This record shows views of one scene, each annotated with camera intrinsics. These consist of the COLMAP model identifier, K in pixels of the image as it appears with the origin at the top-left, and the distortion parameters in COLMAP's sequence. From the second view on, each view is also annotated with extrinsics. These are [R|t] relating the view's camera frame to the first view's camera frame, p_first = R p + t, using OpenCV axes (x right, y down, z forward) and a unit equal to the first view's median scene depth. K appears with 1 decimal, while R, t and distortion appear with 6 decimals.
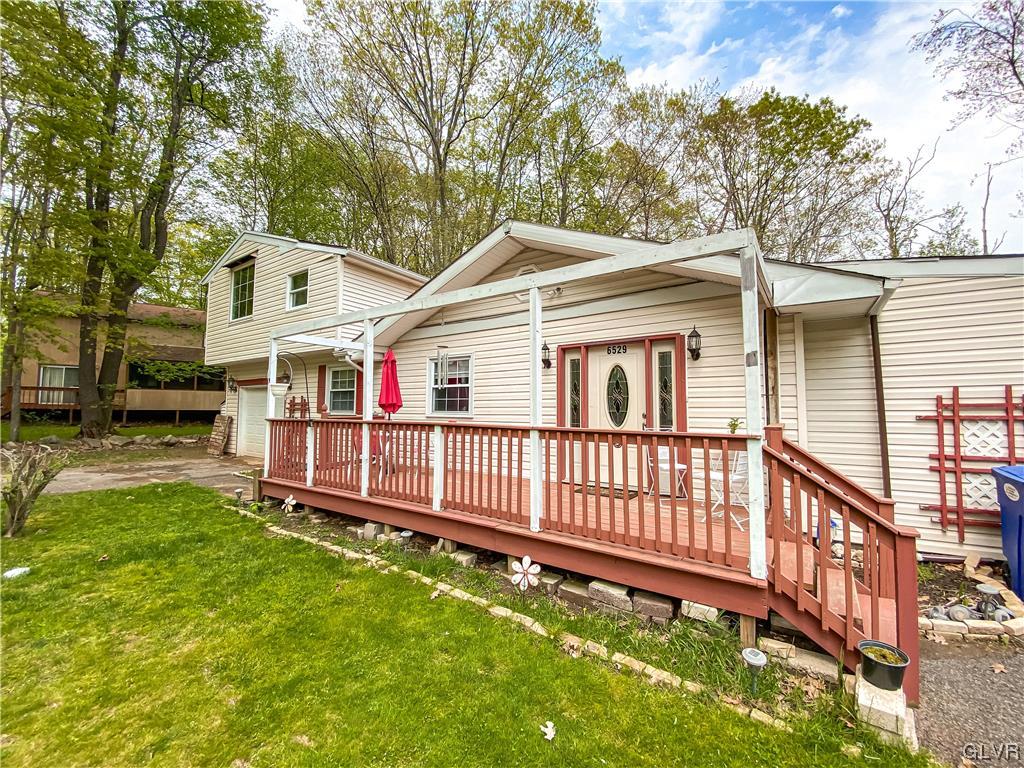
lens RADIAL K [[420.8, 0, 515.6], [0, 420.8, 386.7], [0, 0, 1]] dist [0.022934, -0.023697]
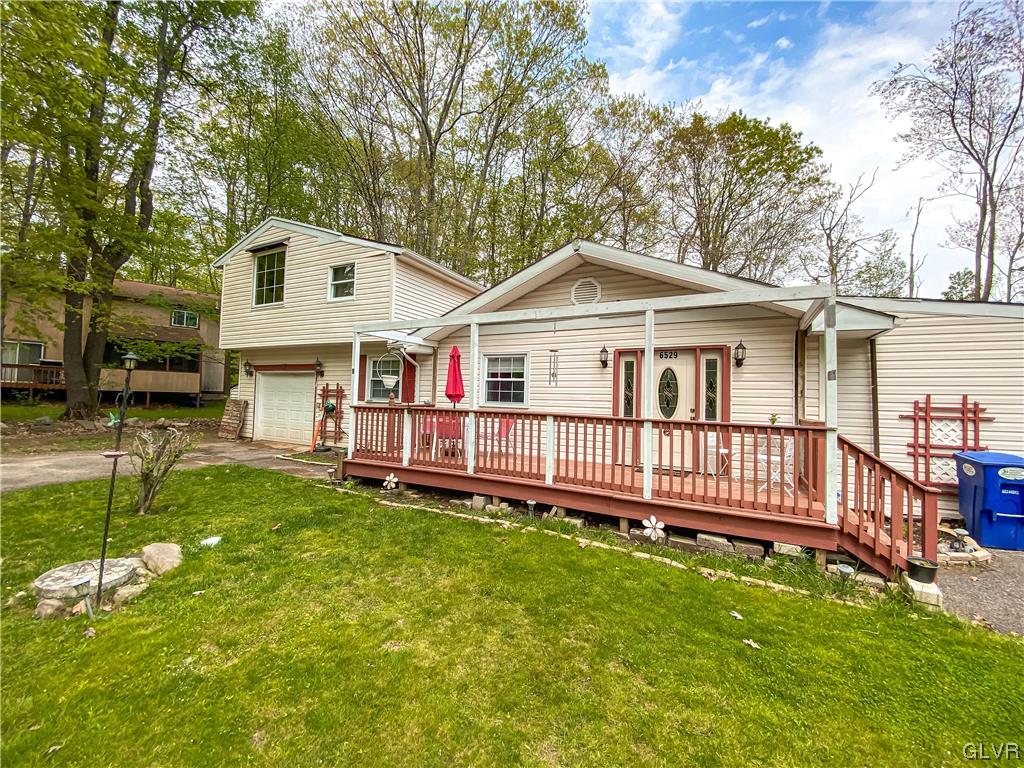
lens RADIAL K [[420.8, 0, 515.6], [0, 420.8, 386.7], [0, 0, 1]] dist [0.022934, -0.023697]
pose [[0.992423, 0.026045, 0.120074, -0.328681], [-0.029328, 0.999241, 0.025651, -0.015089], [-0.119314, -0.028979, 0.992434, -0.148418]]
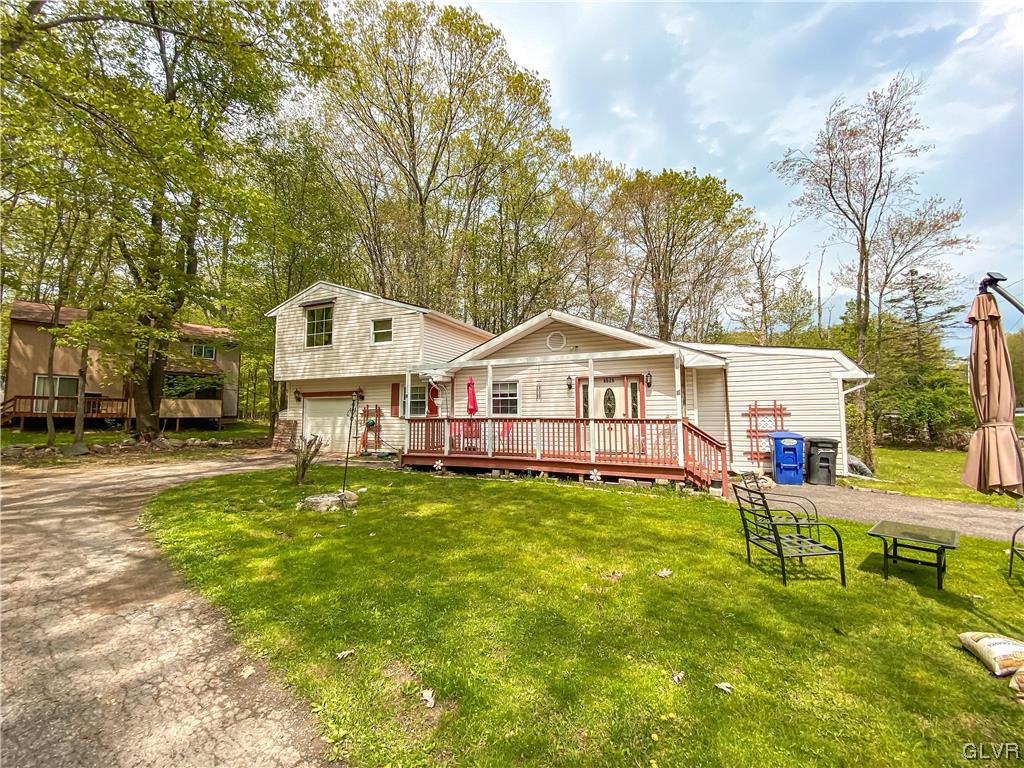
lens RADIAL K [[420.8, 0, 515.6], [0, 420.8, 386.7], [0, 0, 1]] dist [0.022934, -0.023697]
pose [[0.983788, 0.004775, 0.179270, -0.508310], [-0.001942, 0.999870, -0.015976, -0.027446], [-0.179323, 0.015369, 0.983670, -0.789196]]
